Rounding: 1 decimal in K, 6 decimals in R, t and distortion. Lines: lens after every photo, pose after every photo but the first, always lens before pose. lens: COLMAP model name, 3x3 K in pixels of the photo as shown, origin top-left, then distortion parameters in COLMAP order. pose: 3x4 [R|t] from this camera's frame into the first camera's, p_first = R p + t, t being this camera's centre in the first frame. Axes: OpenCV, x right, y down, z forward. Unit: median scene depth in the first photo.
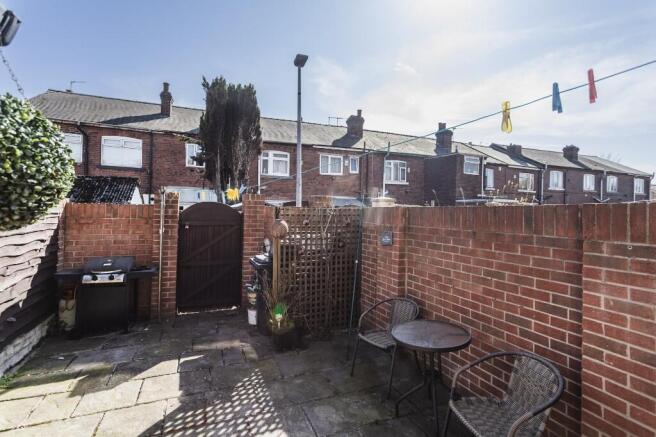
lens RADIAL K [[316.0, 0, 327.9], [0, 316.0, 198.6], [0, 0, 1]] dist [0.001903, 0.000555]
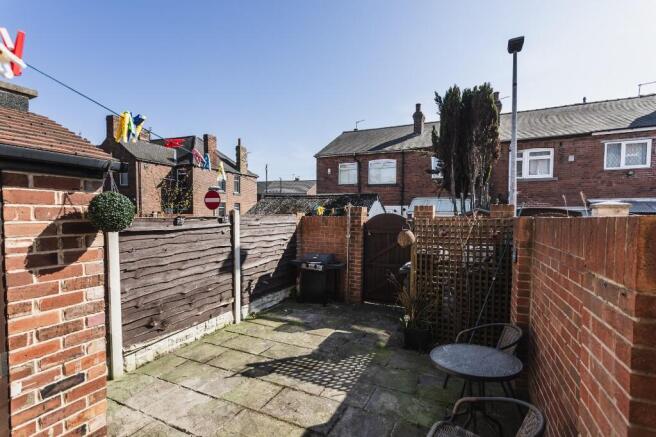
lens RADIAL K [[313.6, 0, 324.2], [0, 313.6, 216.6], [0, 0, 1]] dist [0.003769, 0.000775]
pose [[0.669084, -0.010164, -0.743117, 0.390183], [0.033165, 0.999319, 0.016193, -0.005248], [0.742446, -0.035480, 0.668966, 0.053232]]
